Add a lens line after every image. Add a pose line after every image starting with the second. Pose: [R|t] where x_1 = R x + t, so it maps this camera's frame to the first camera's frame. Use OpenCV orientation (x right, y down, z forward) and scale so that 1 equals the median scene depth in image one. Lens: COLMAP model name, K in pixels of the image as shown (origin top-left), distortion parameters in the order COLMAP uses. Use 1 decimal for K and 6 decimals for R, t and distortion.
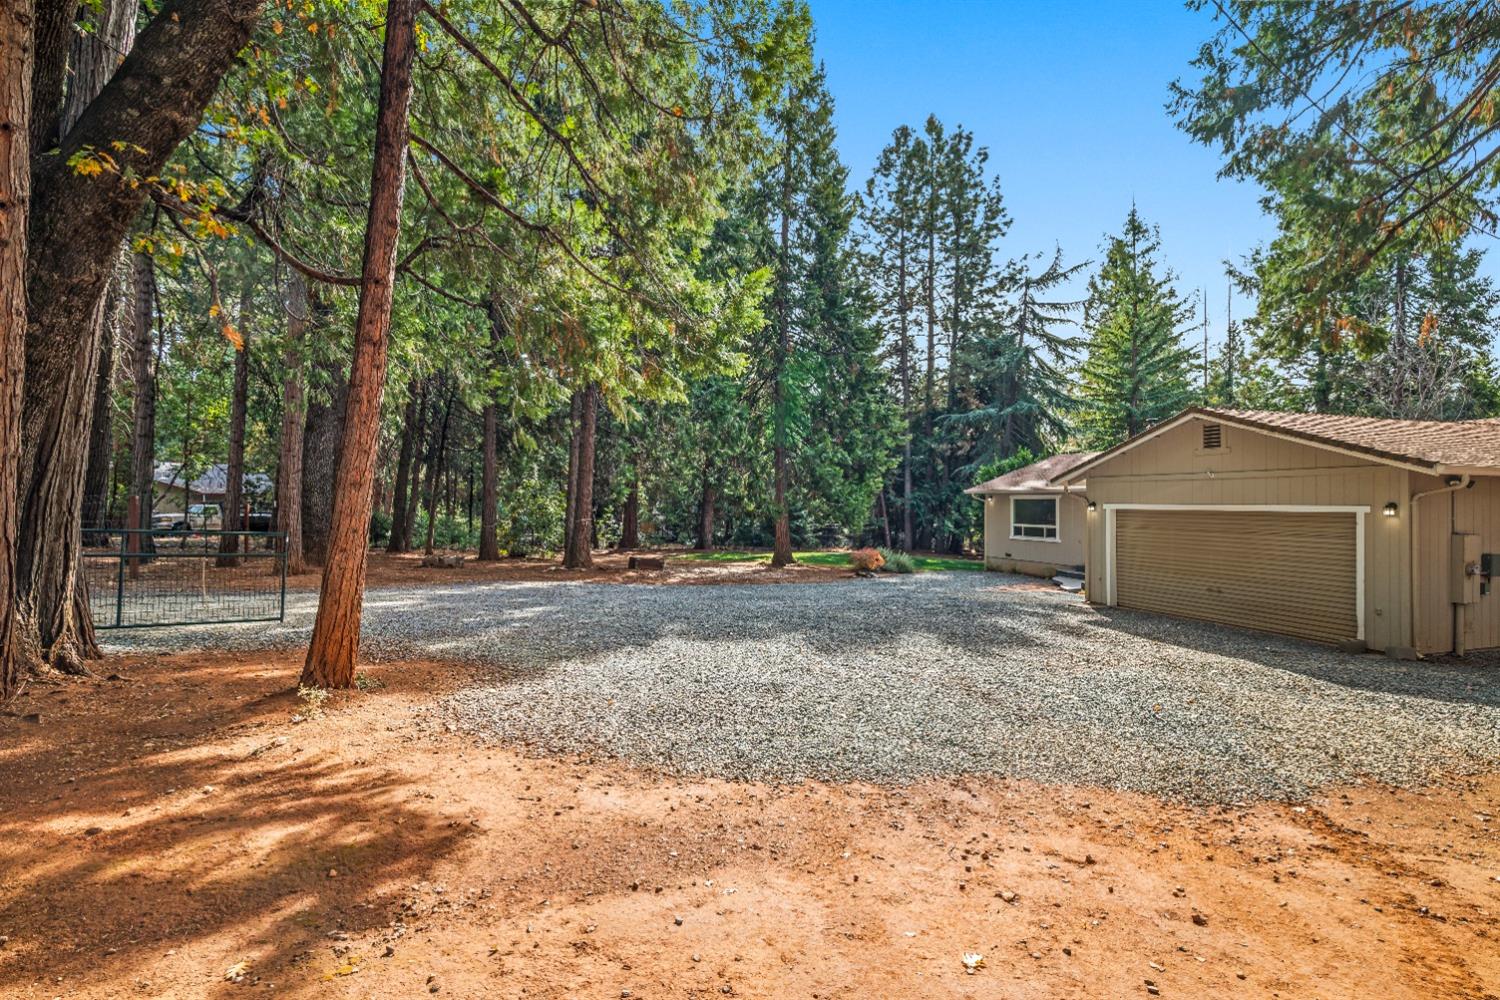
lens RADIAL K [[711.4, 0, 758.4], [0, 711.4, 500.3], [0, 0, 1]] dist [-0.005087, -0.000322]
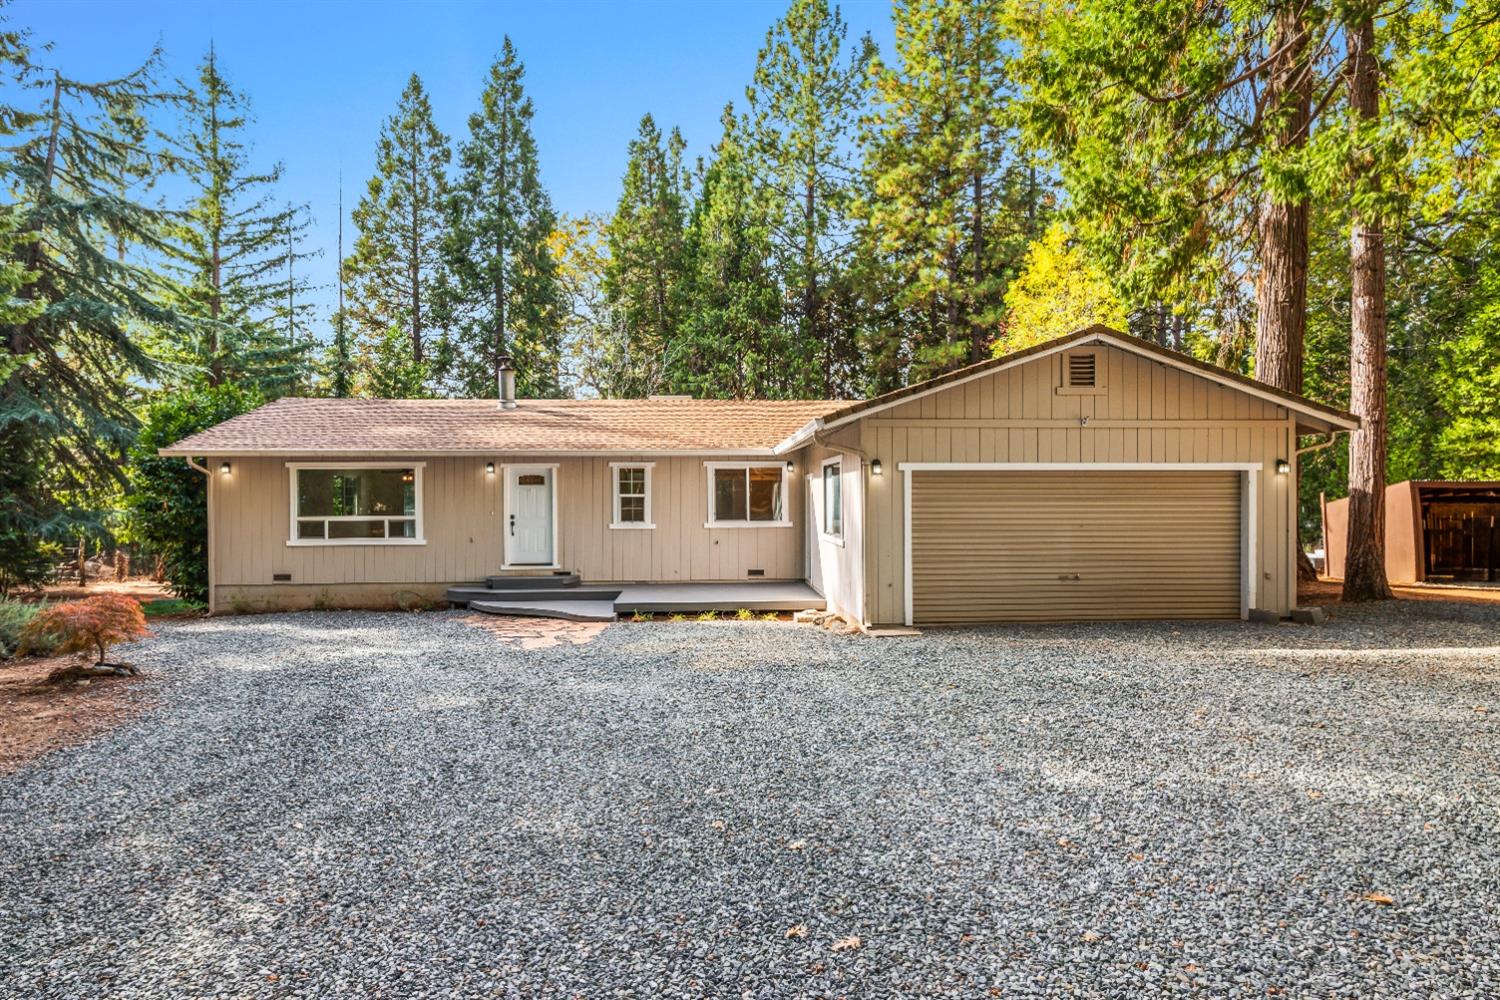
lens RADIAL K [[797.6, 0, 743.7], [0, 797.6, 505.3], [0, 0, 1]] dist [0.001617, 0.002073]
pose [[0.263069, -0.010869, 0.964716, -0.123483], [0.002901, 0.999941, 0.010474, 0.019623], [-0.964773, 0.000043, 0.263085, 0.531394]]
